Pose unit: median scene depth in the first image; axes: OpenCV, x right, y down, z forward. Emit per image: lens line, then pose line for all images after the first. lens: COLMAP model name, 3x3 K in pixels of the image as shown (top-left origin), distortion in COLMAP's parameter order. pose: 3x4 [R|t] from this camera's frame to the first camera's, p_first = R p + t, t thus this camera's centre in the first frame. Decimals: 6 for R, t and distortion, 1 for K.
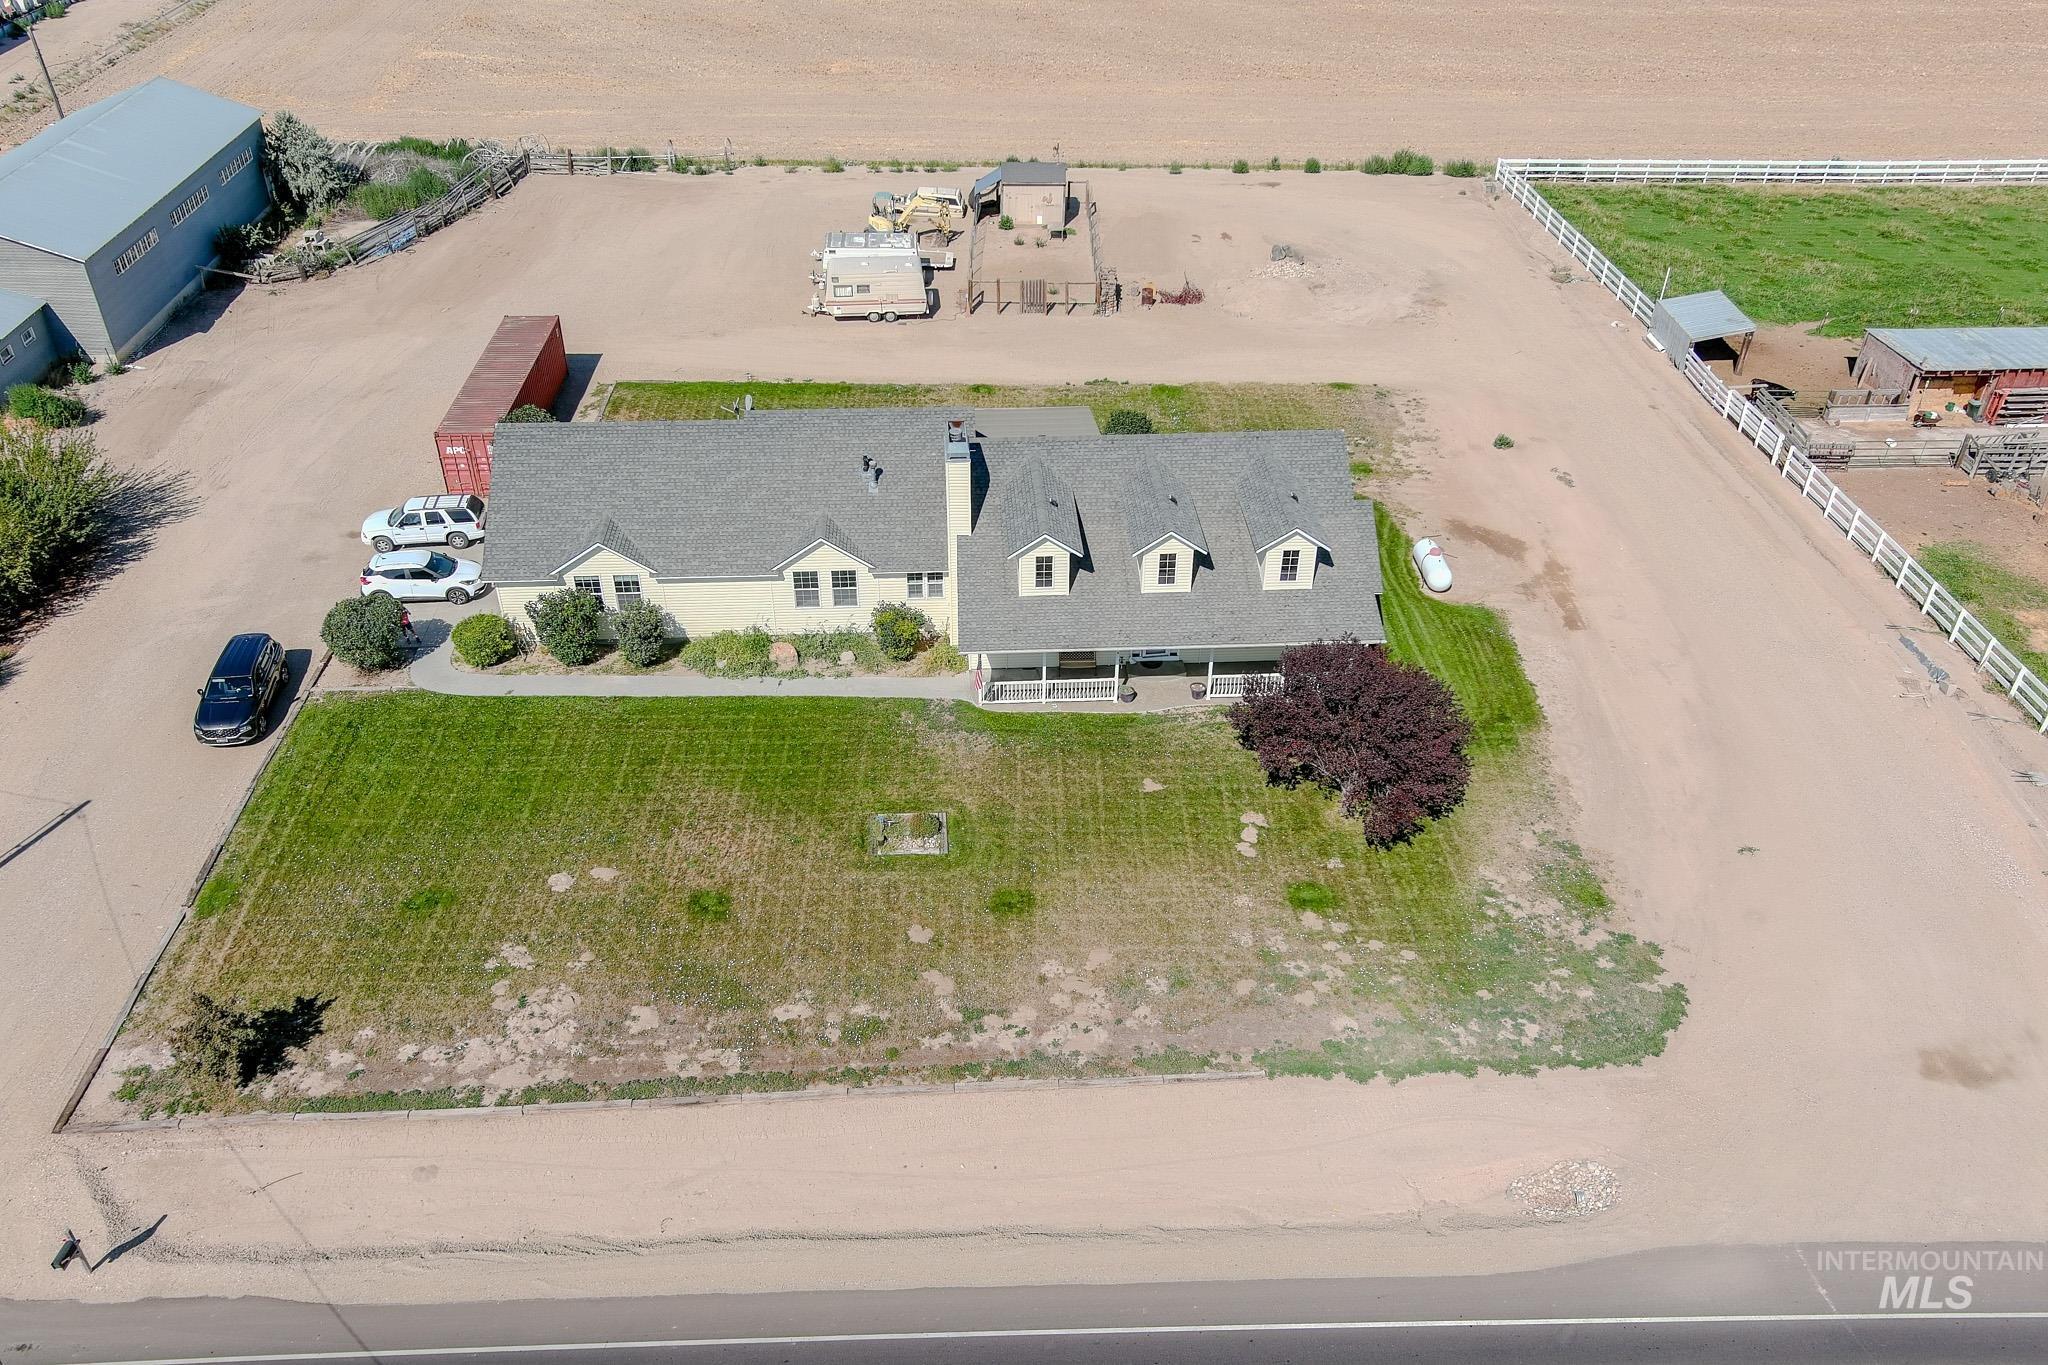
lens RADIAL K [[1642.0, 0, 1024.0], [0, 1642.0, 682.5], [0, 0, 1]] dist [0.040328, -0.038479]
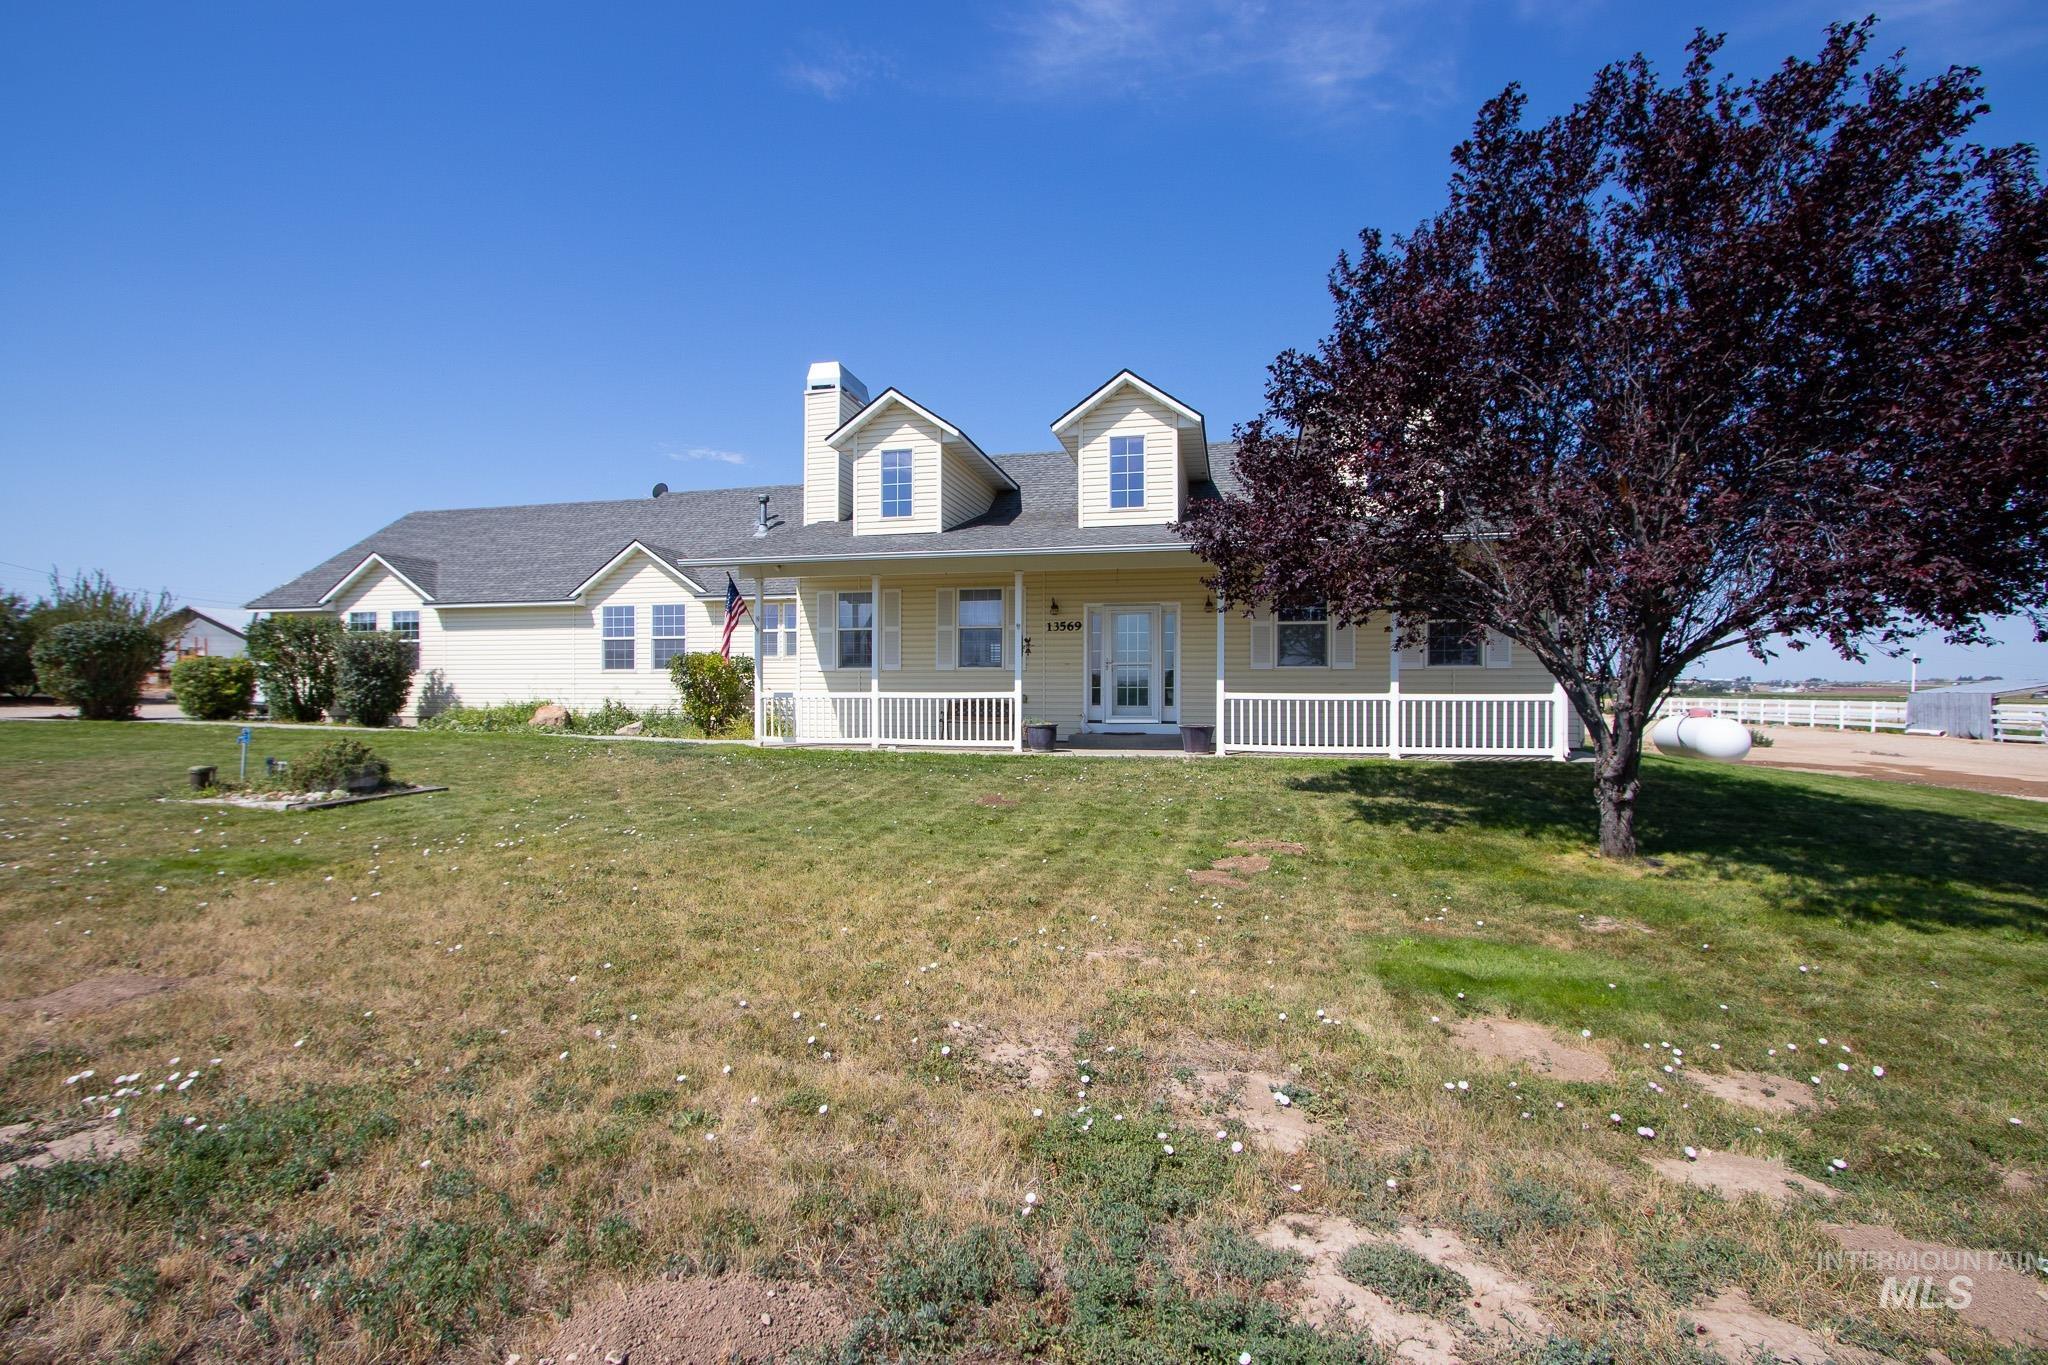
lens RADIAL K [[957.3, 0, 1000.3], [0, 957.3, 686.7], [0, 0, 1]] dist [-0.033131, 0.000045]
pose [[0.954989, -0.005765, -0.296584, 0.129409], [-0.163315, 0.824425, -0.541896, 0.143022], [0.247635, 0.565941, 0.786376, 0.752321]]
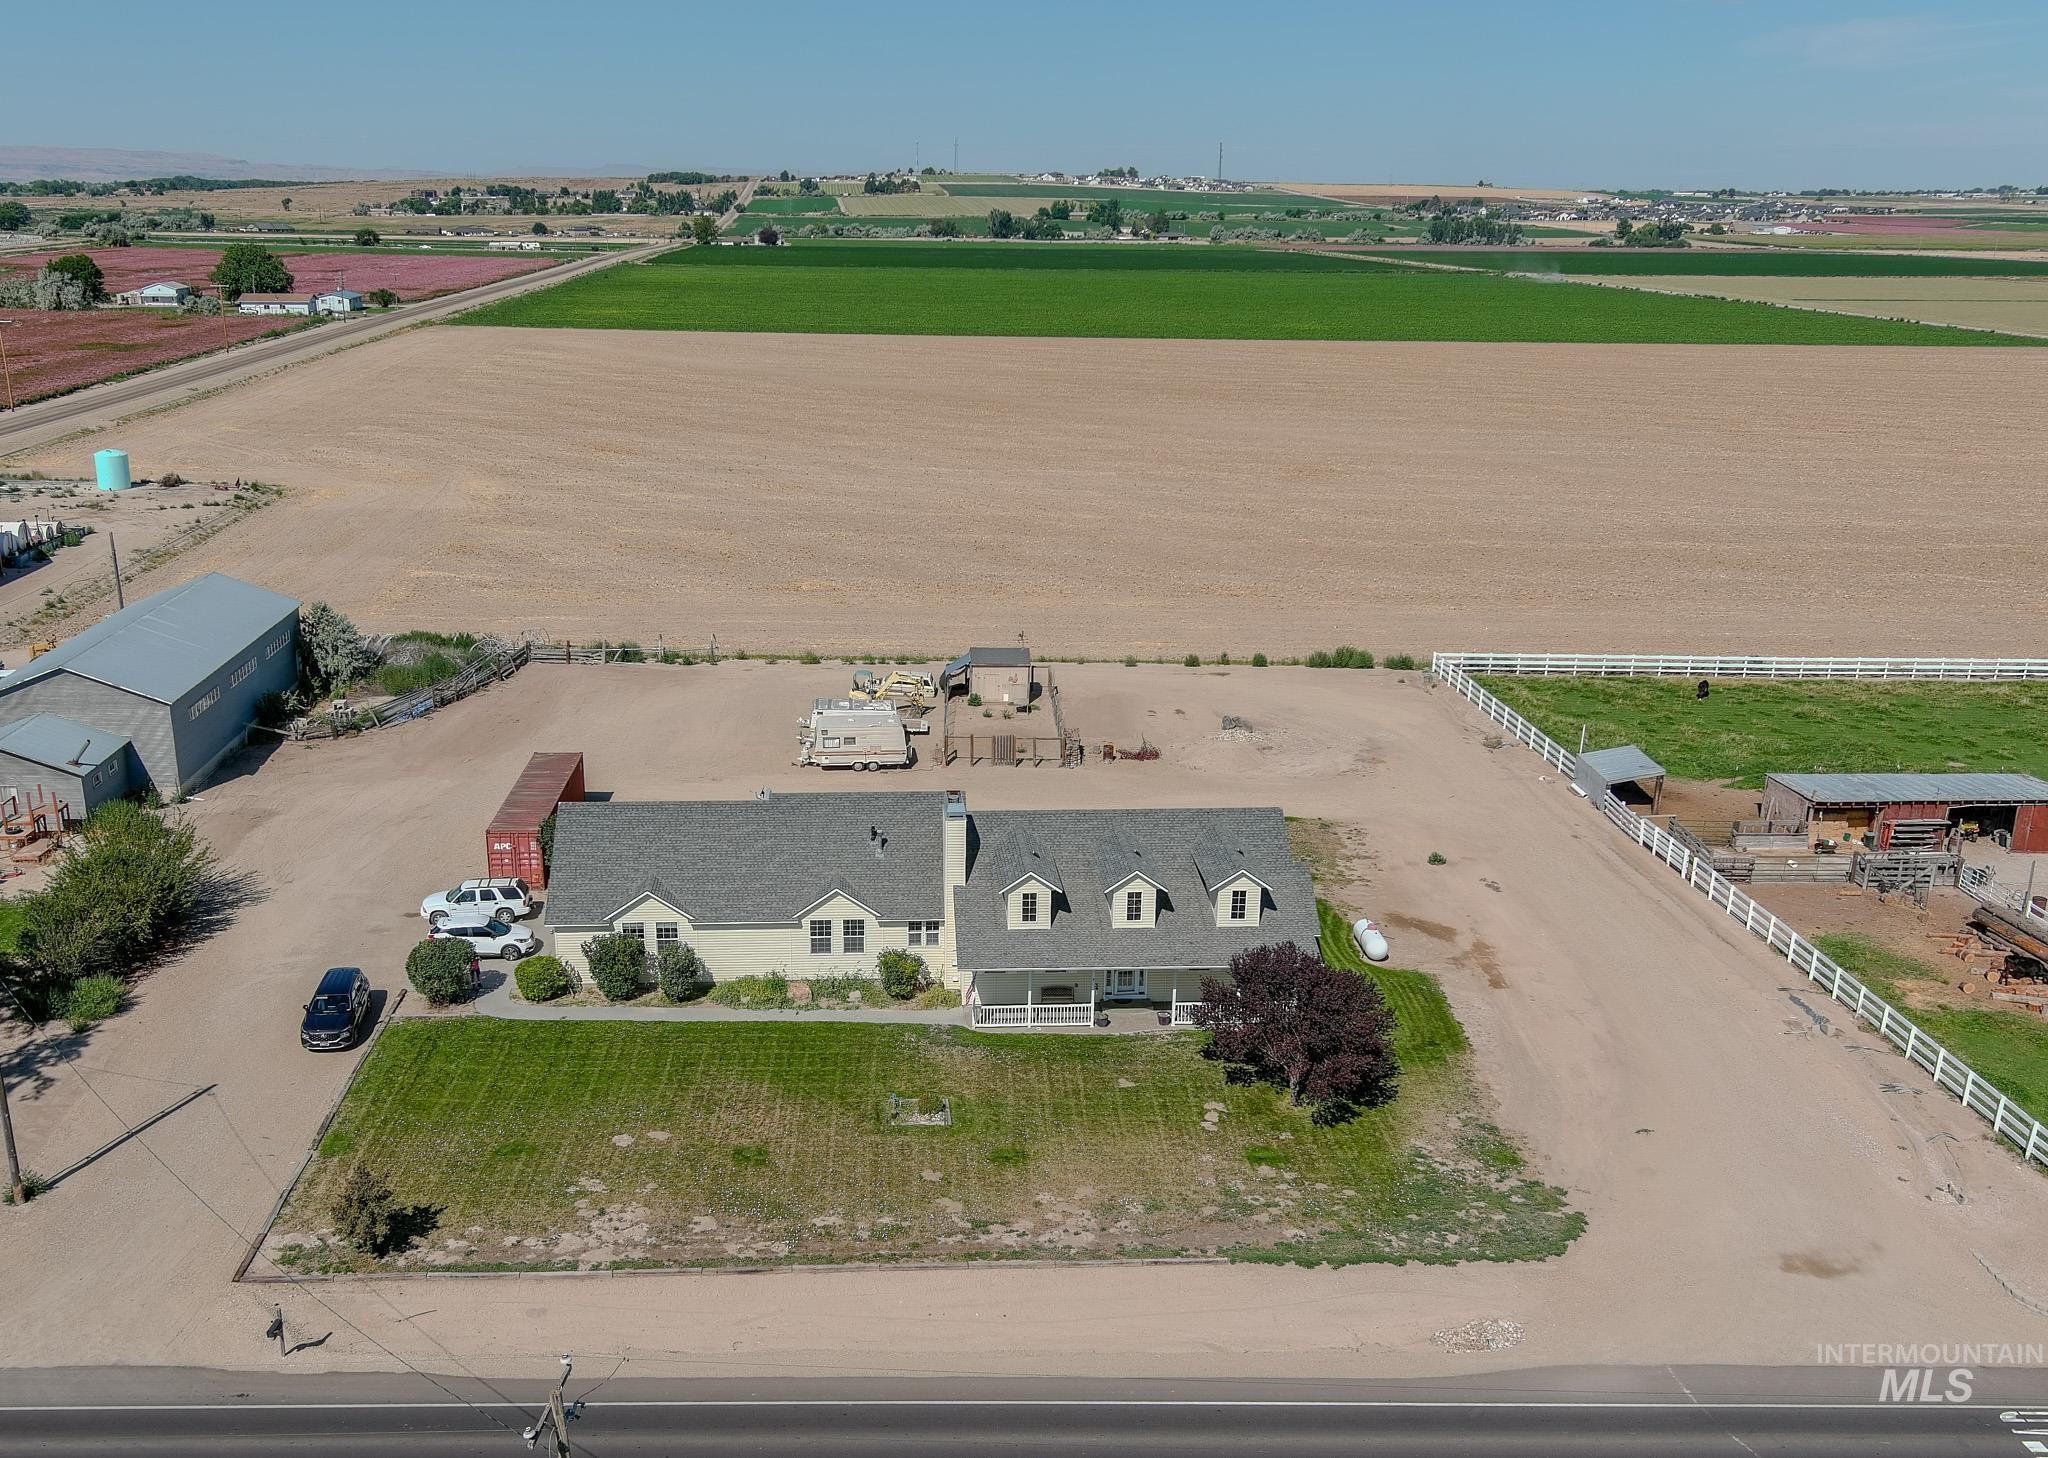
lens RADIAL K [[1964.1, 0, 950.5], [0, 1964.1, 733.6], [0, 0, 1]] dist [0.094086, -0.194192]
pose [[0.999992, 0.001712, -0.003659, -0.036967], [-0.002771, 0.949806, -0.312828, 0.240757], [0.002940, 0.312836, 0.949803, -0.357211]]
